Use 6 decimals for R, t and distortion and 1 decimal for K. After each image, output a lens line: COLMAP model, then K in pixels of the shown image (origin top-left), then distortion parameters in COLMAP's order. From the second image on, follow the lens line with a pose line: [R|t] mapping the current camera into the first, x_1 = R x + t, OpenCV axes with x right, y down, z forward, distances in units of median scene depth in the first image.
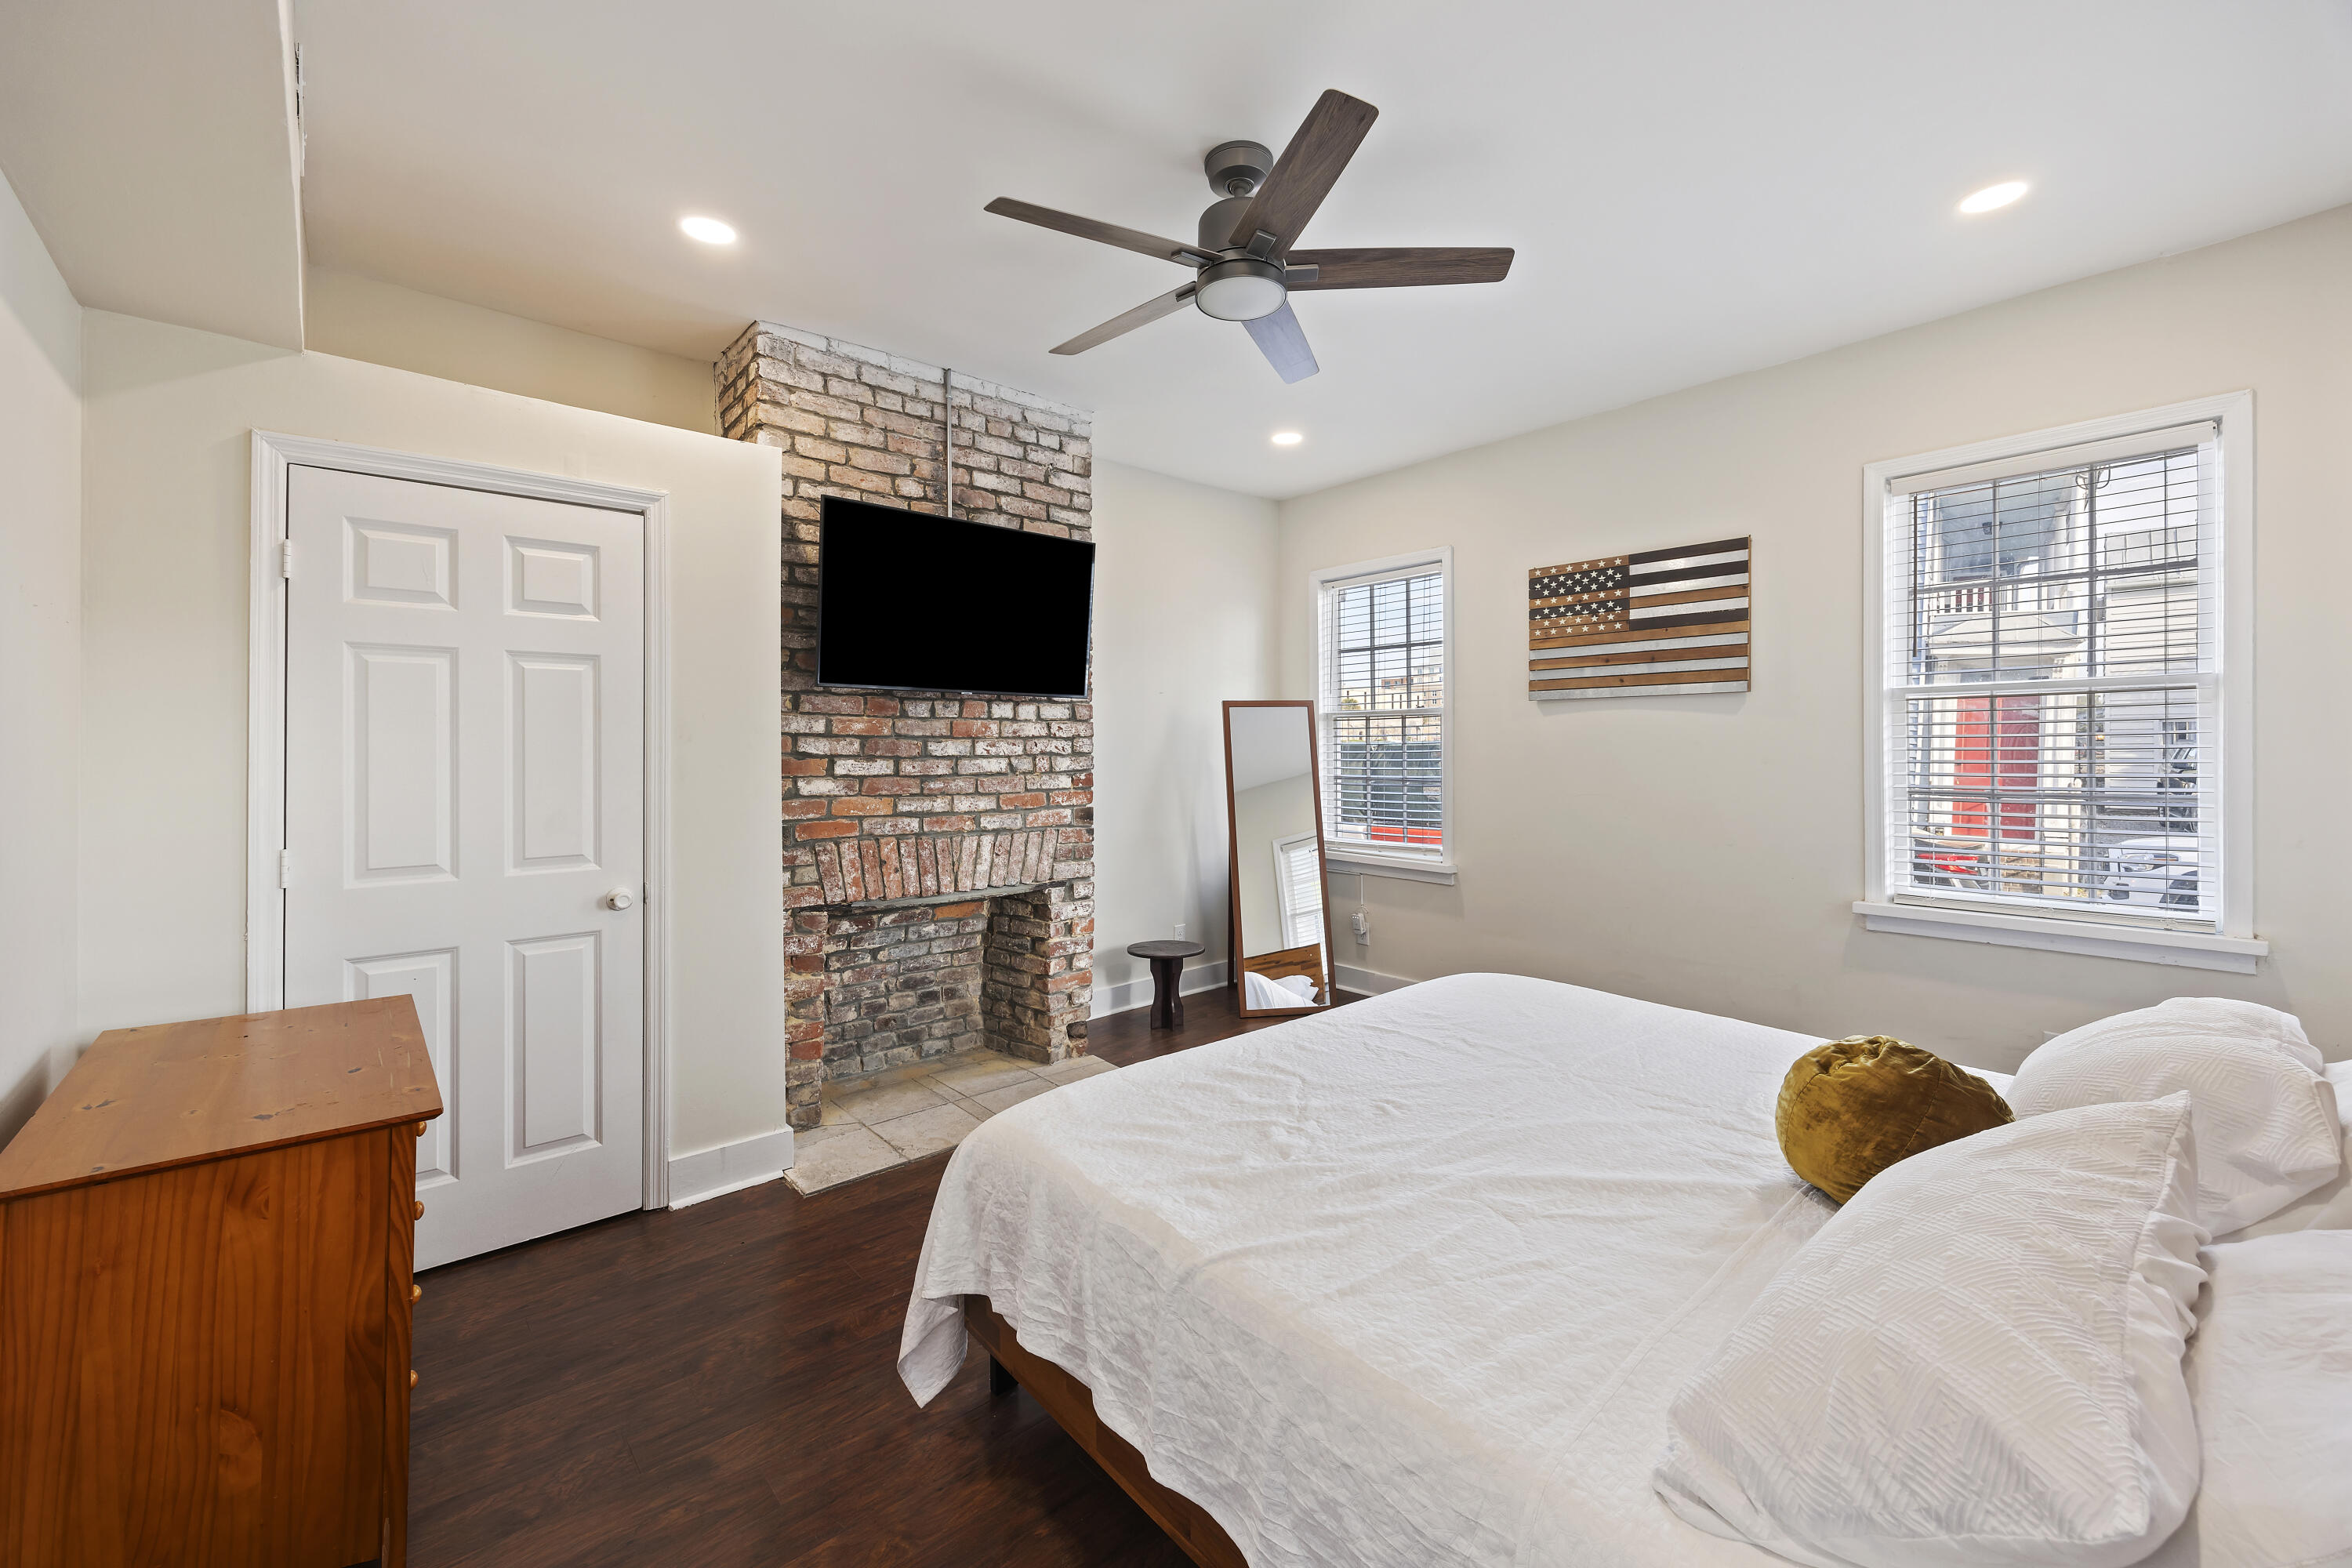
lens RADIAL K [[938.2, 0, 1203.6], [0, 938.2, 742.9], [0, 0, 1]] dist [0.003388, 0.000036]
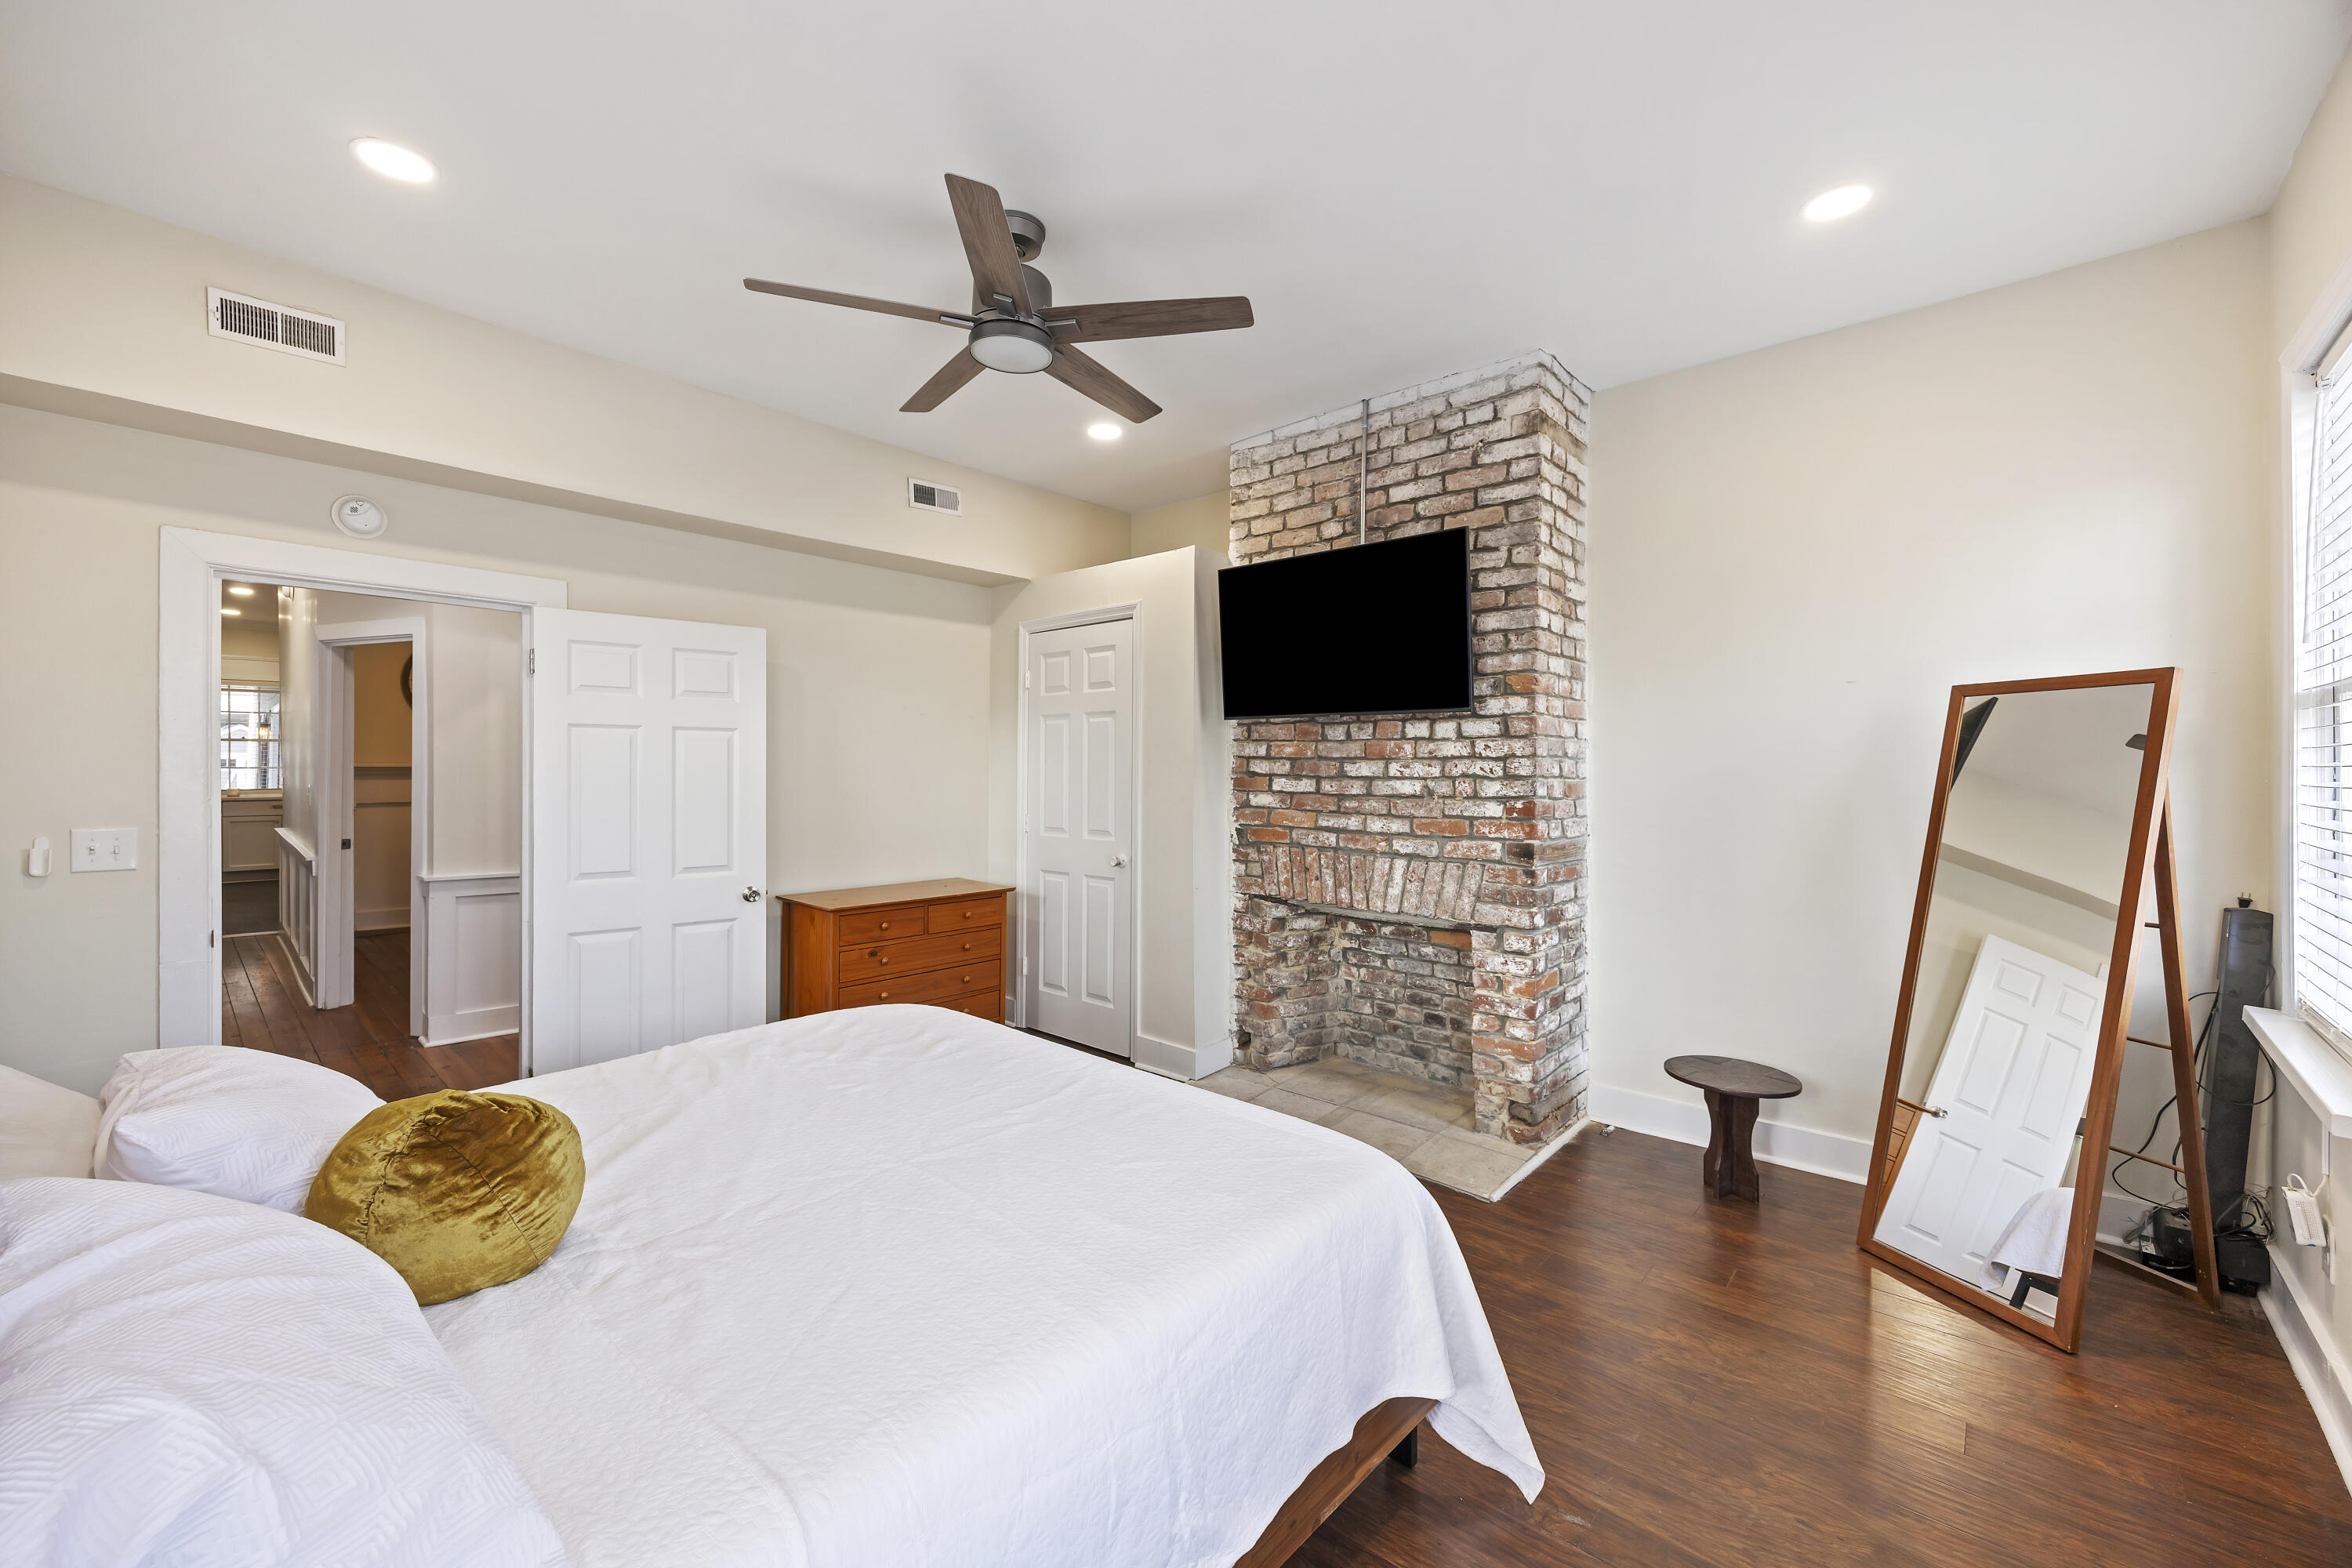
lens RADIAL K [[938.2, 0, 1175.5], [0, 938.2, 775.4], [0, 0, 1]] dist [0.003388, 0.000036]
pose [[0.098629, 0.010440, -0.995069, 0.713382], [-0.000249, 0.999945, 0.010466, 0.001760], [0.995124, -0.000784, 0.098627, 0.673683]]
